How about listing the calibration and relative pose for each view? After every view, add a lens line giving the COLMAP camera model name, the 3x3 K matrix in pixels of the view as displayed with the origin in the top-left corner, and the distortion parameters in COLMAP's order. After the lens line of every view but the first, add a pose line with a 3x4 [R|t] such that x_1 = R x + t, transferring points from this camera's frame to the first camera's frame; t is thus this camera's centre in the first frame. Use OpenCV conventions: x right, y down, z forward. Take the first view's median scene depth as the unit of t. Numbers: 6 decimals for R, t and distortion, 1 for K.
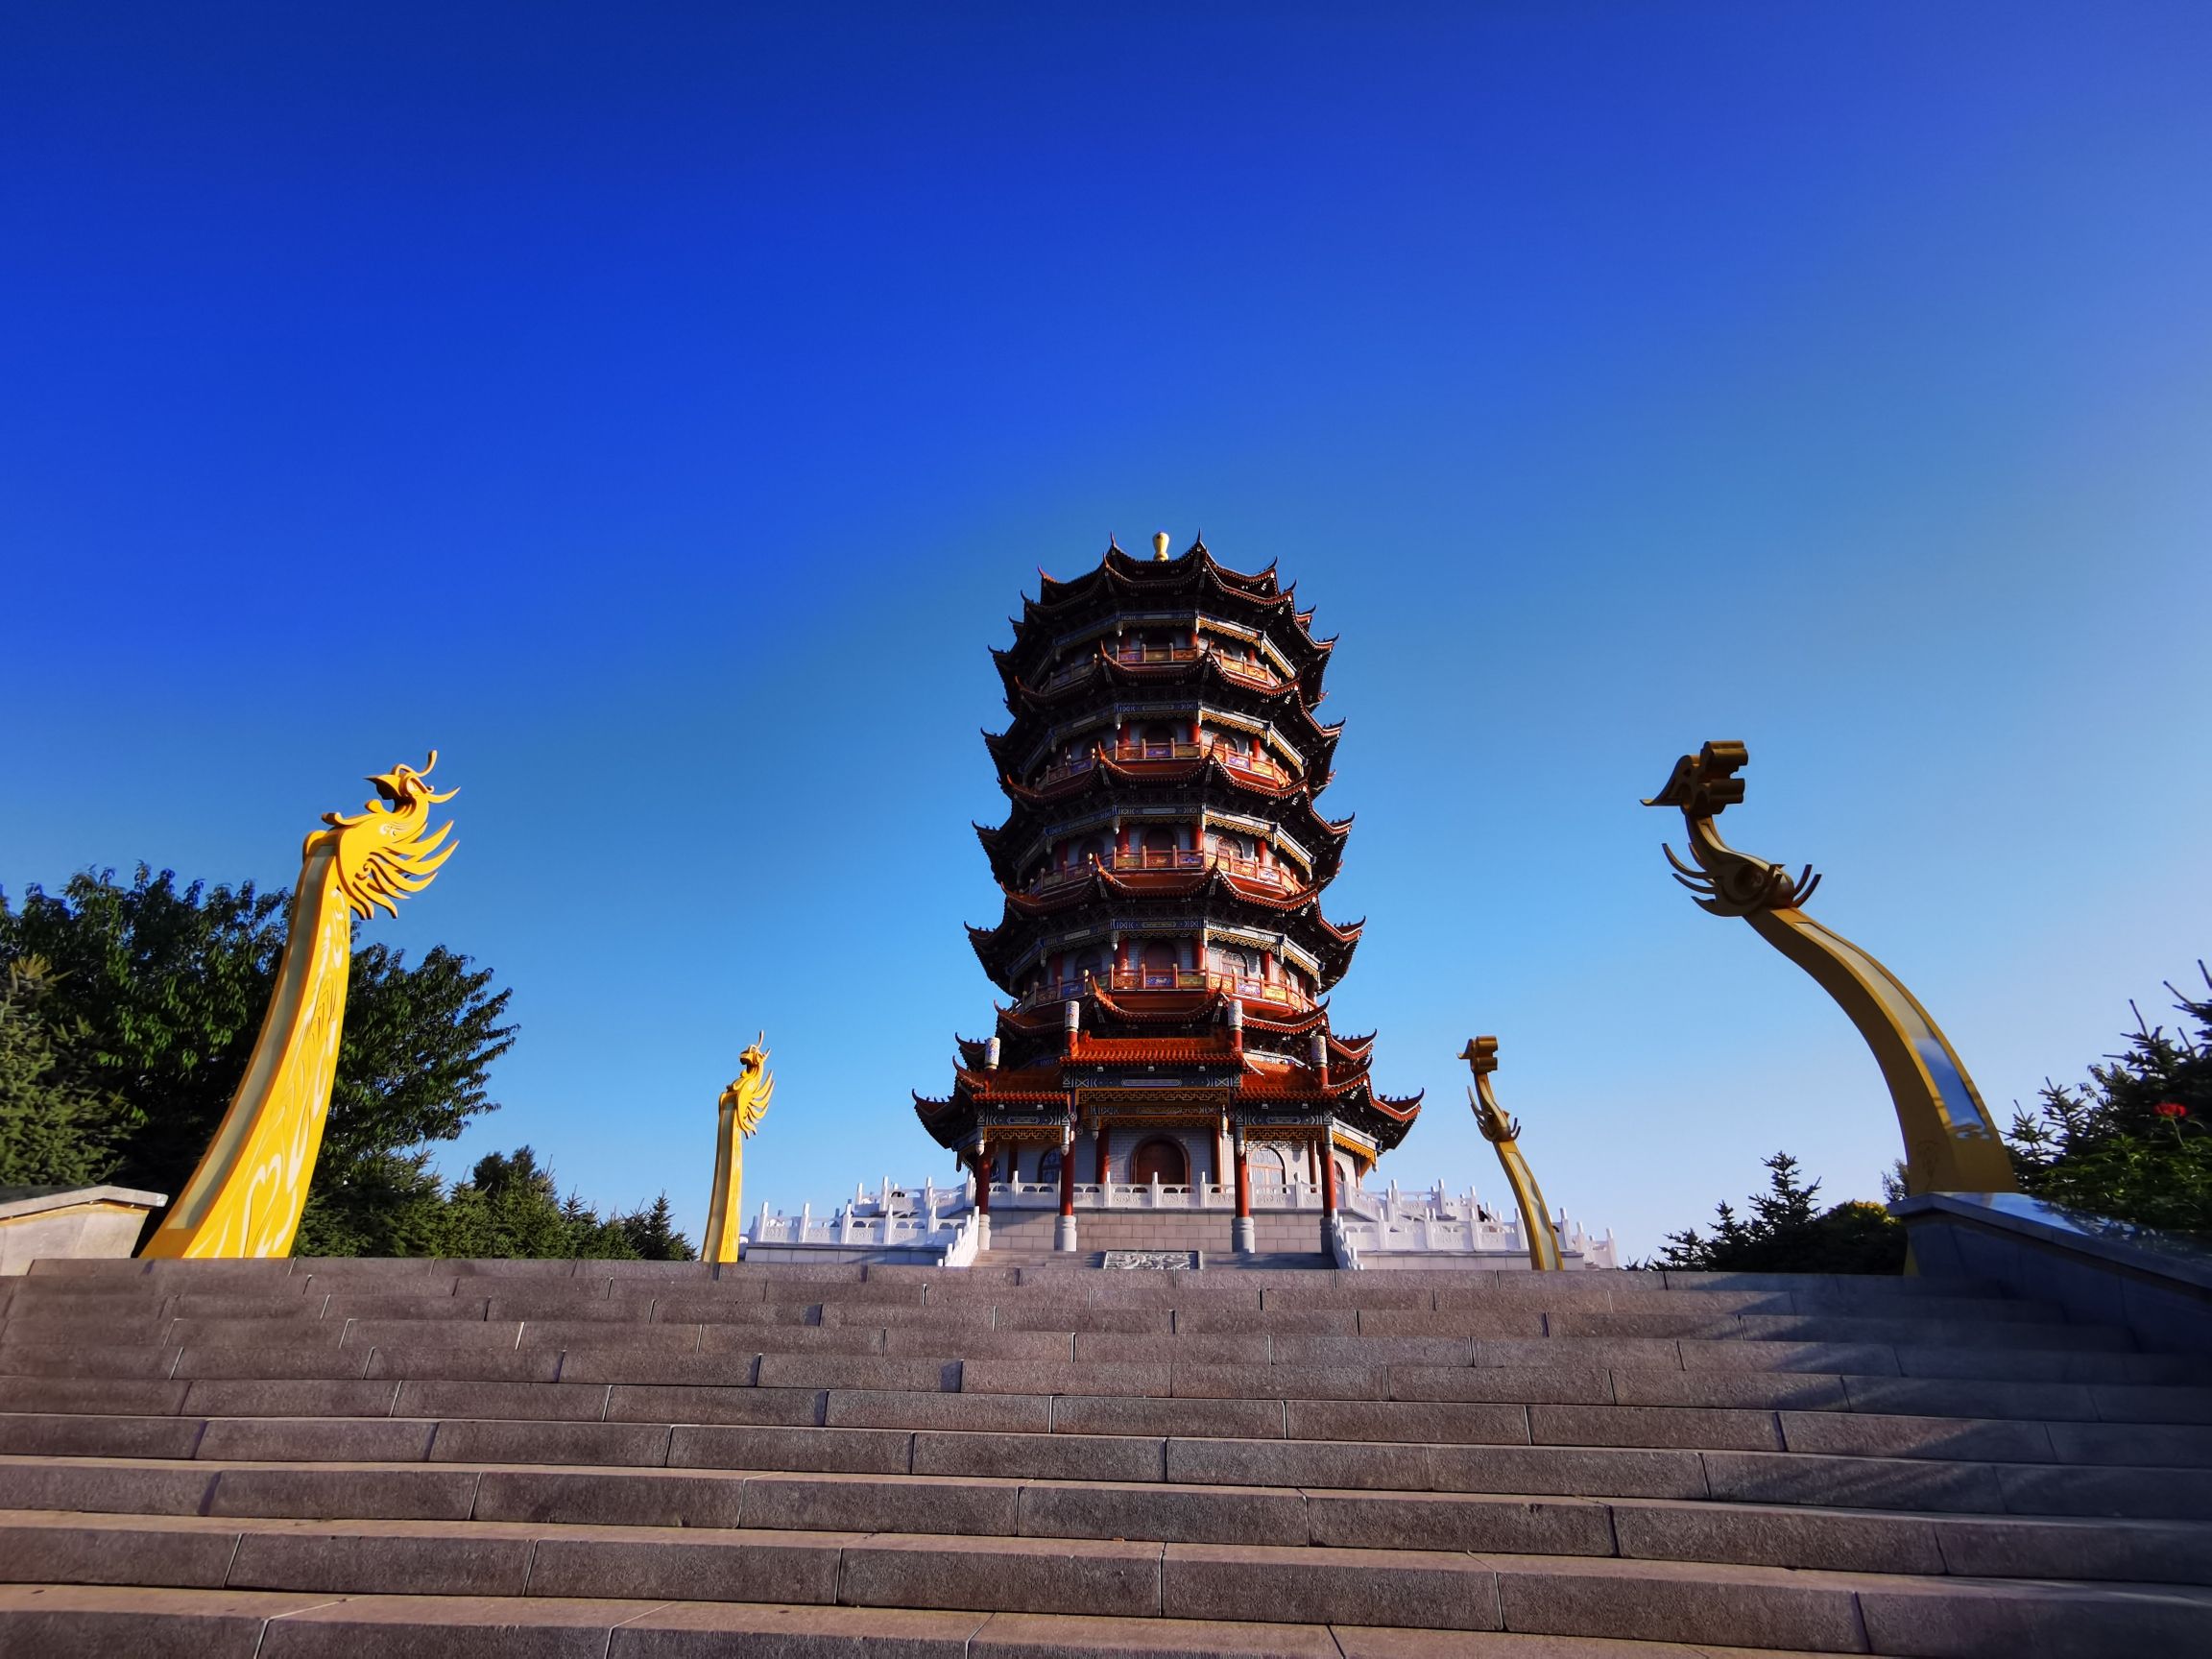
lens RADIAL K [[1098.1, 0, 1098.0], [0, 1098.1, 827.4], [0, 0, 1]] dist [-0.007233, -0.000091]
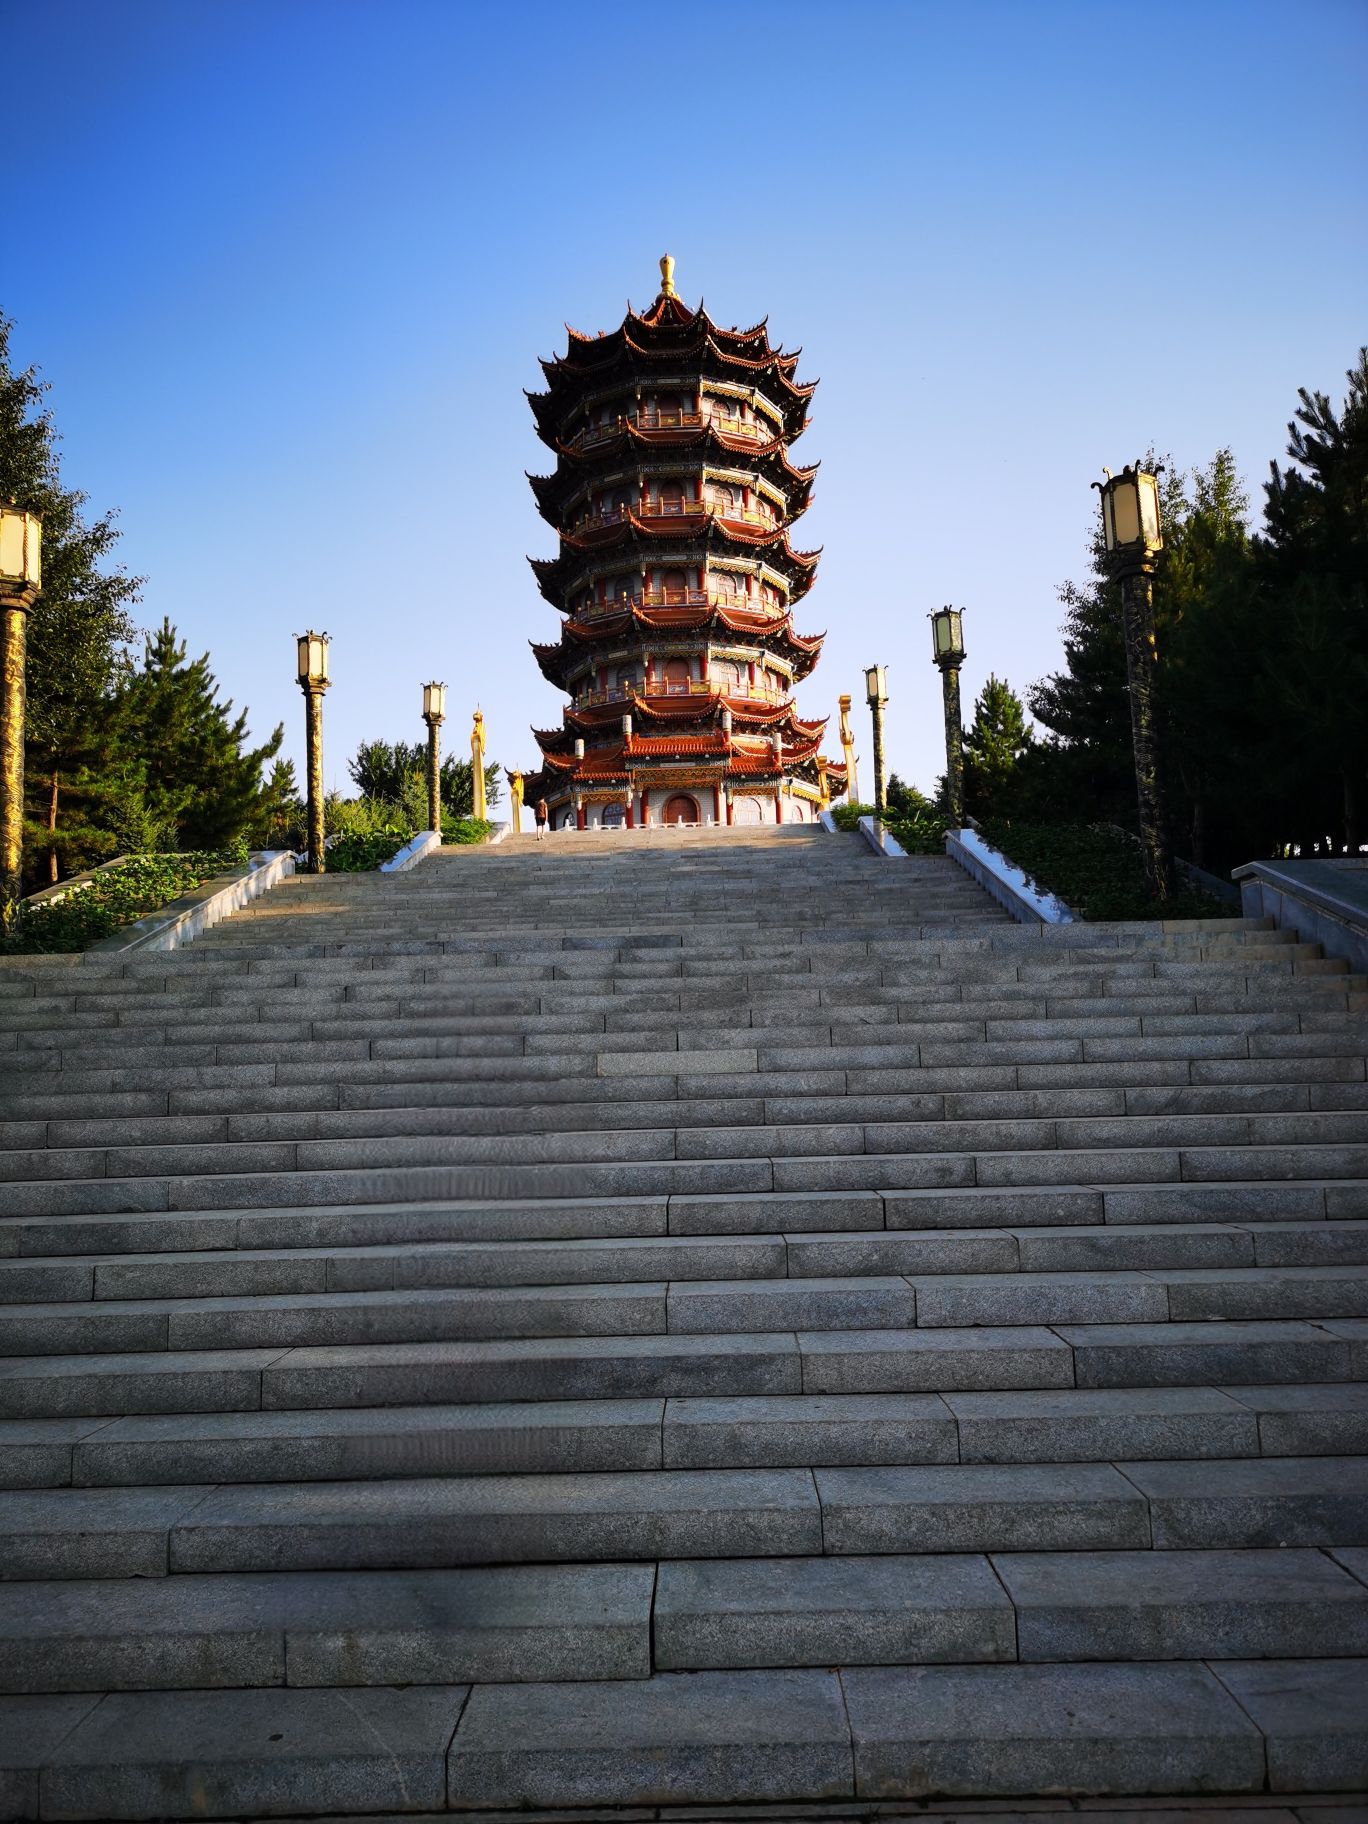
lens RADIAL K [[1434.2, 0, 686.2], [0, 1434.2, 918.2], [0, 0, 1]] dist [0.063466, -0.004251]
pose [[0.996761, -0.042550, 0.068238, -0.072286], [0.014741, 0.930845, 0.365116, -0.259516], [-0.079055, -0.362928, 0.928458, -0.834506]]
